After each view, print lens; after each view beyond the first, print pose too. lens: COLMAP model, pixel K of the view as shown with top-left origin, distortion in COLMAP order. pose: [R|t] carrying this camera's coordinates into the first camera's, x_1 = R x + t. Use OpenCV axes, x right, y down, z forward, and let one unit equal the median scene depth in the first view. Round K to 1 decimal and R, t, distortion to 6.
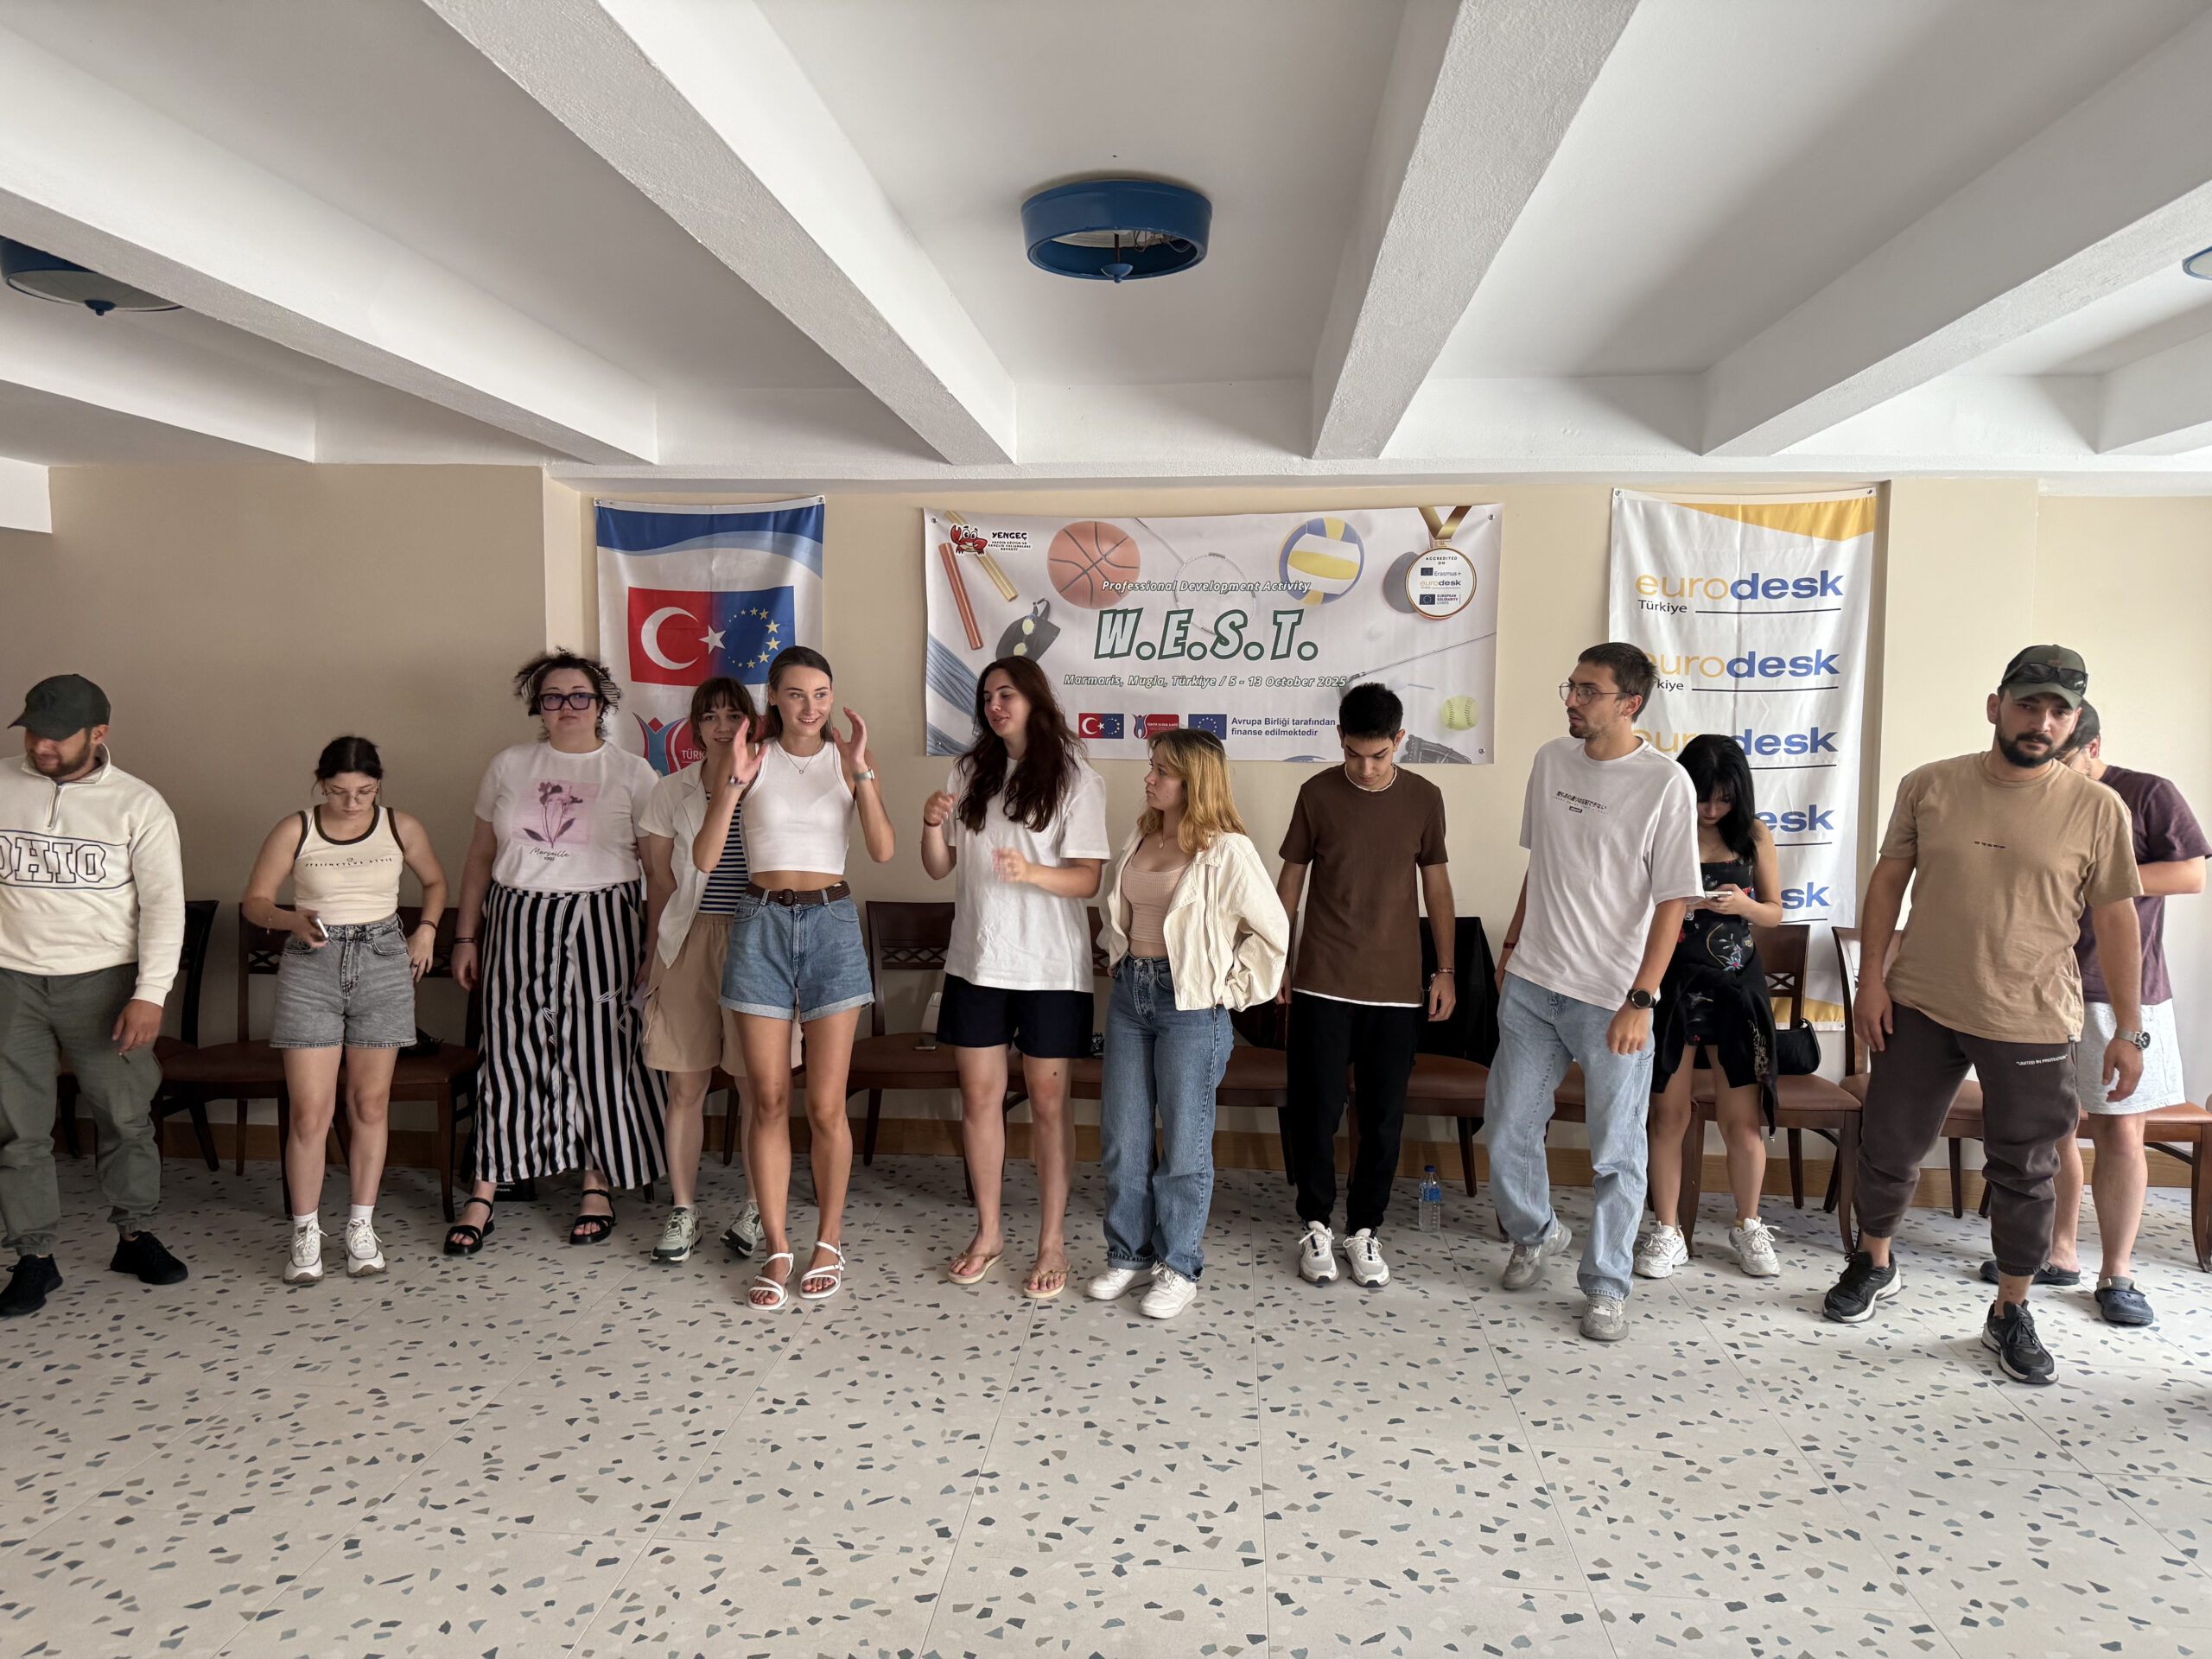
lens RADIAL K [[1550.0, 0, 1068.2], [0, 1550.0, 796.3], [0, 0, 1]] dist [0.030772, -0.038407]
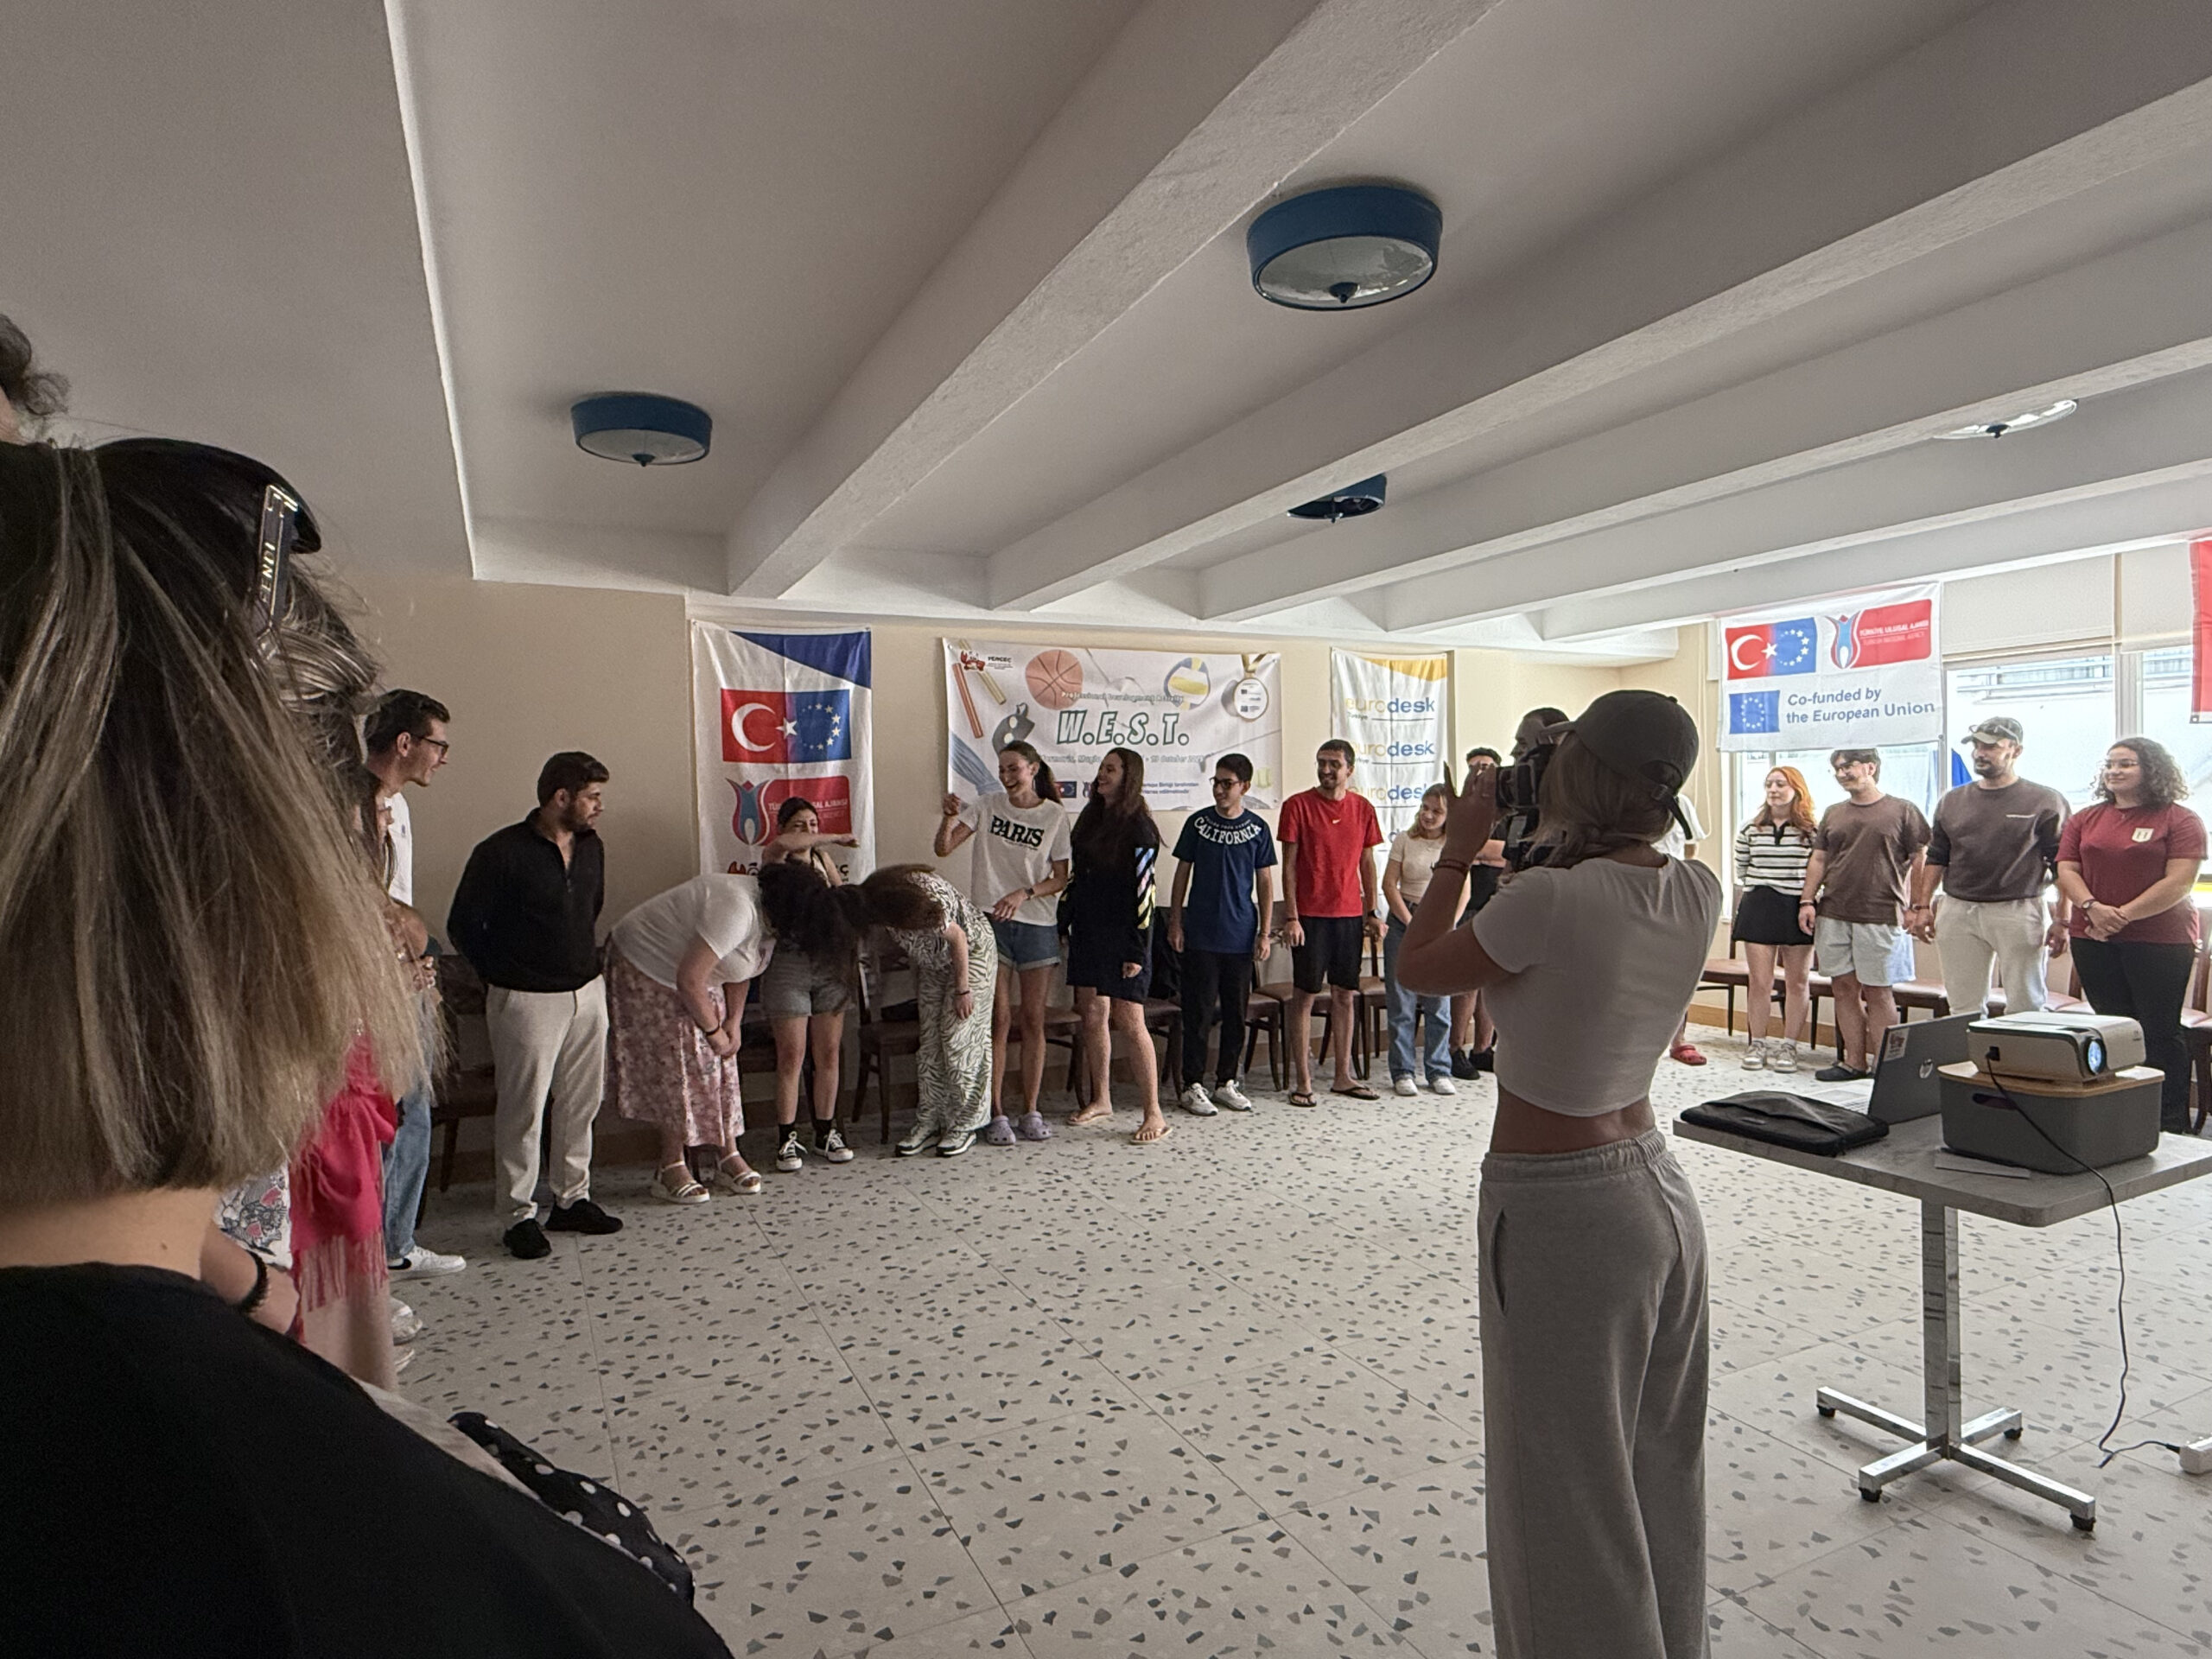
lens RADIAL K [[1225.2, 0, 1100.2], [0, 1225.2, 821.9], [0, 0, 1]] dist [-0.002770, 0.005050]
pose [[0.853739, -0.029475, 0.519867, -0.572975], [0.050856, 0.998343, -0.026914, 0.019932], [-0.518212, 0.049416, 0.853823, -0.022900]]
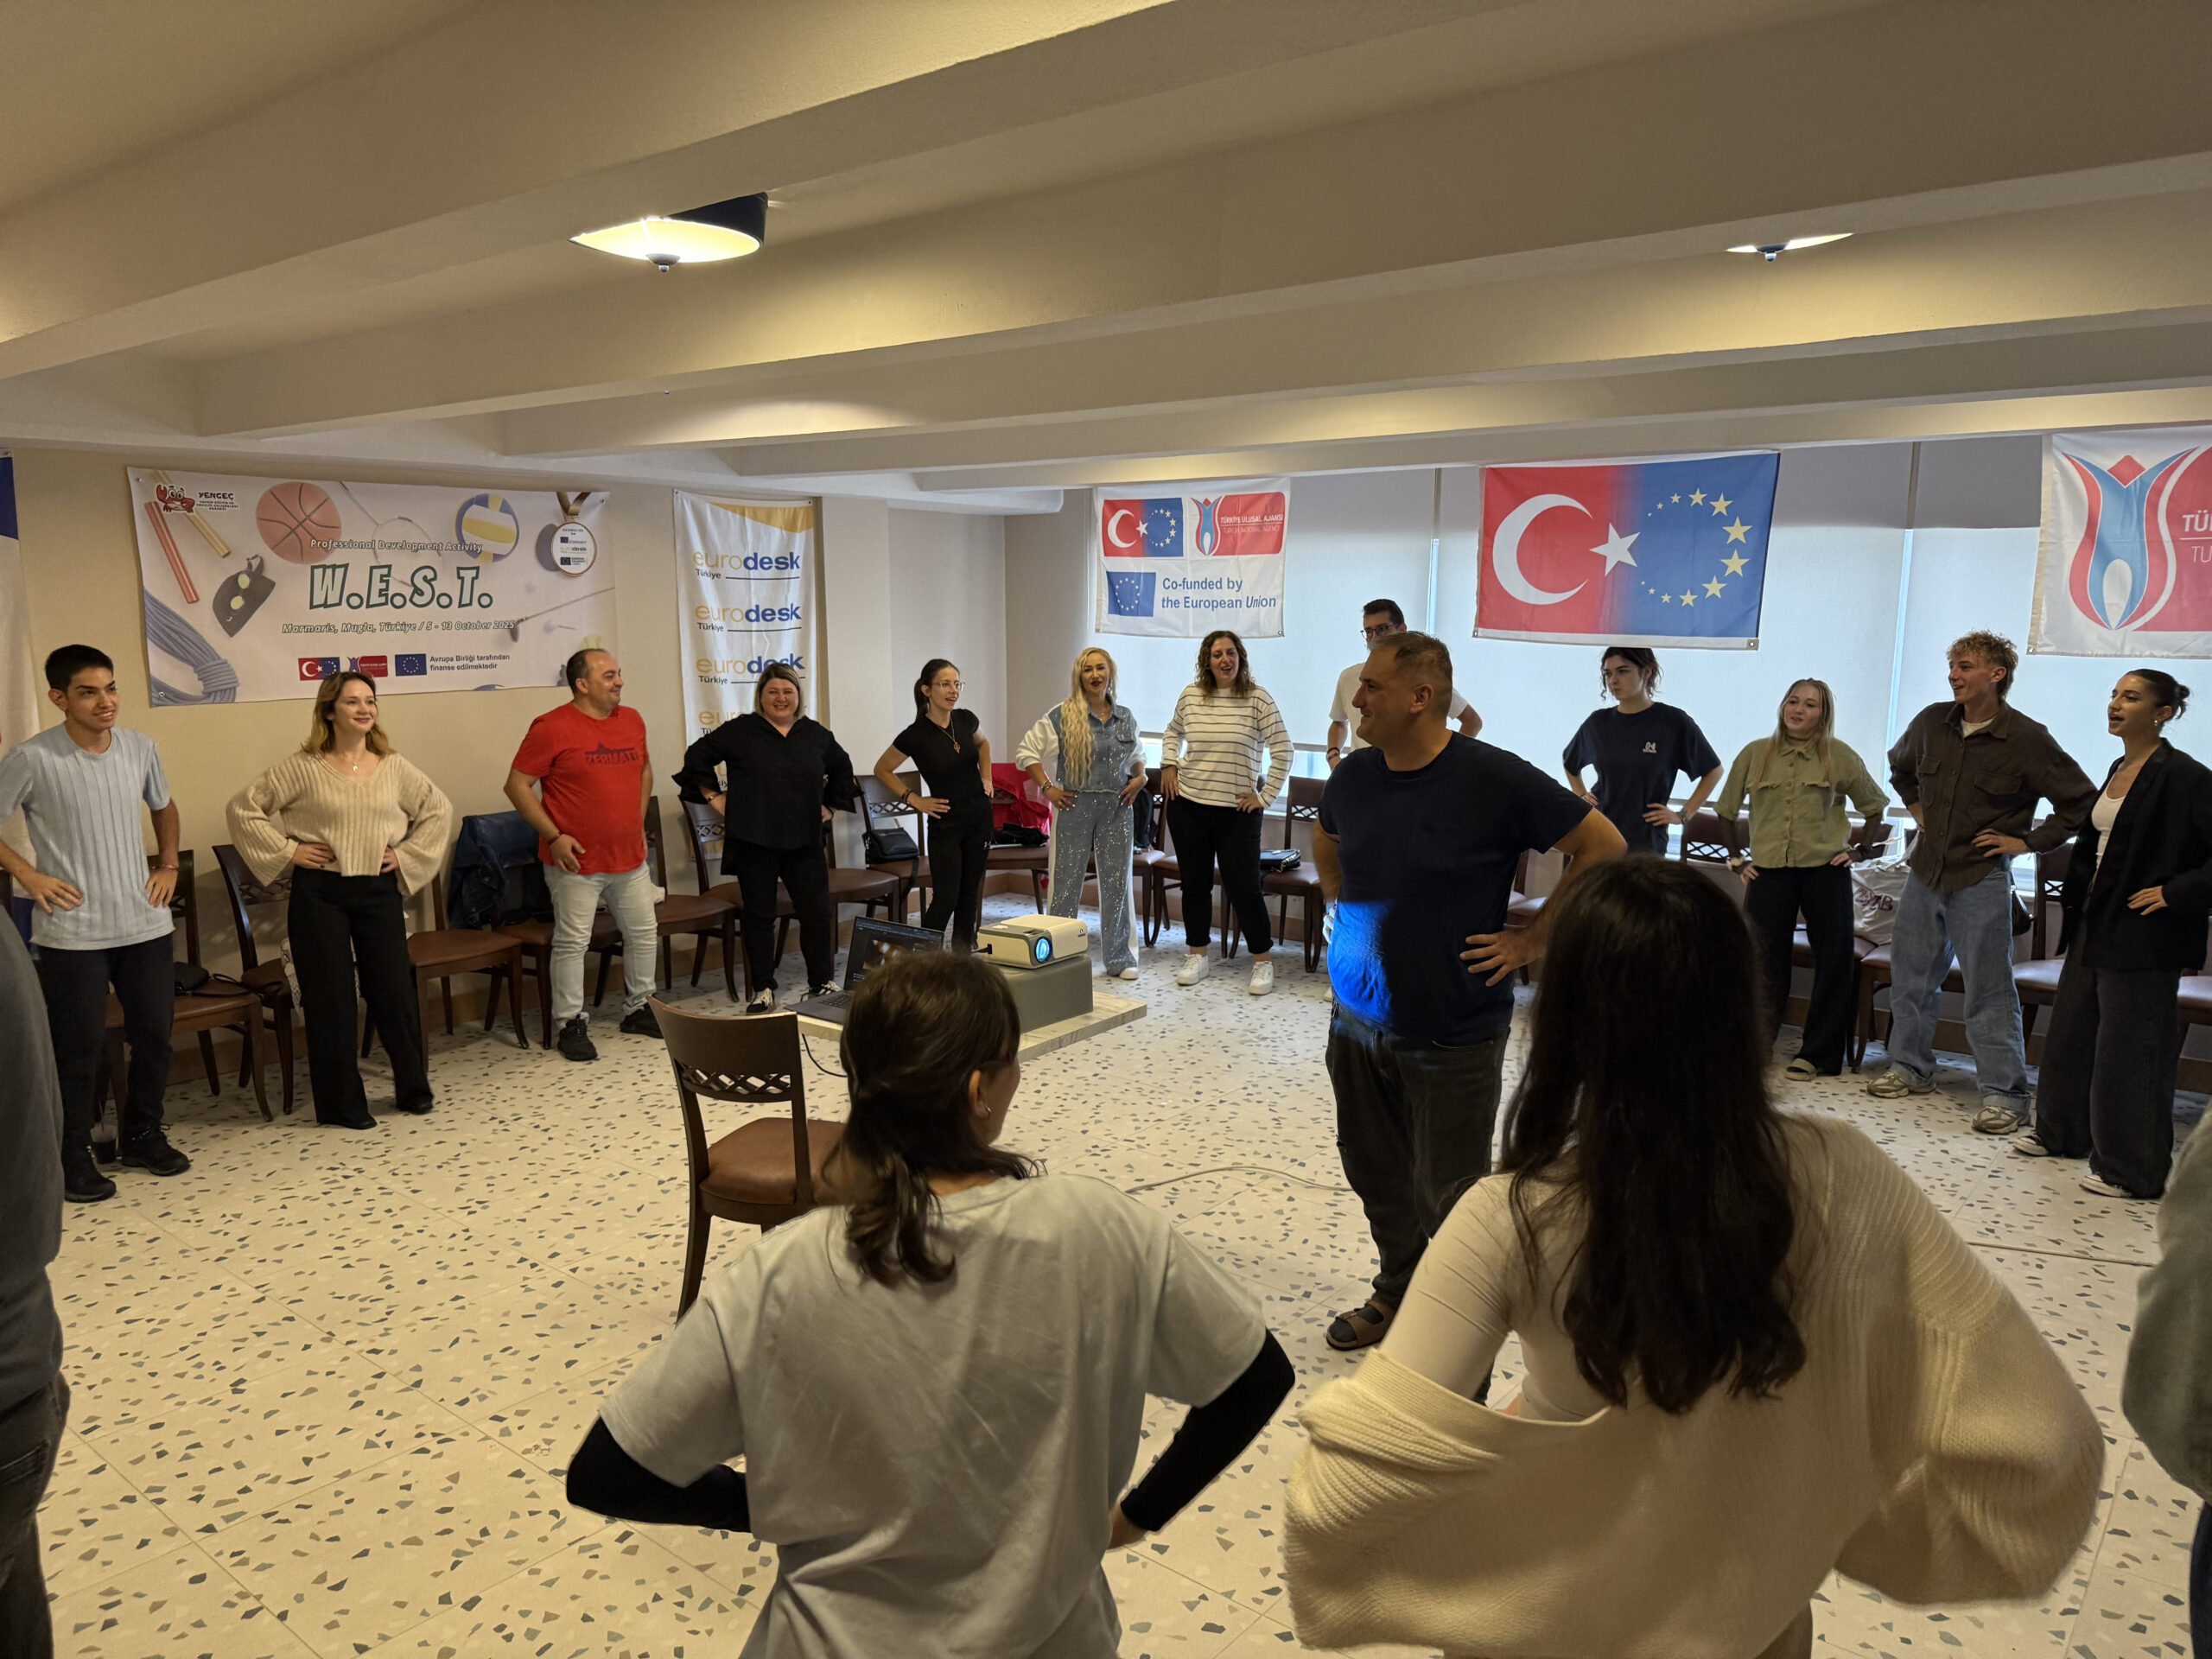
lens RADIAL K [[1550.0, 0, 1084.9], [0, 1550.0, 862.1], [0, 0, 1]] dist [0.030772, -0.038407]
pose [[0.555917, -0.145404, 0.818422, -0.638054], [0.032823, 0.987654, 0.153175, -0.061879], [-0.830590, -0.058290, 0.553826, -0.113201]]
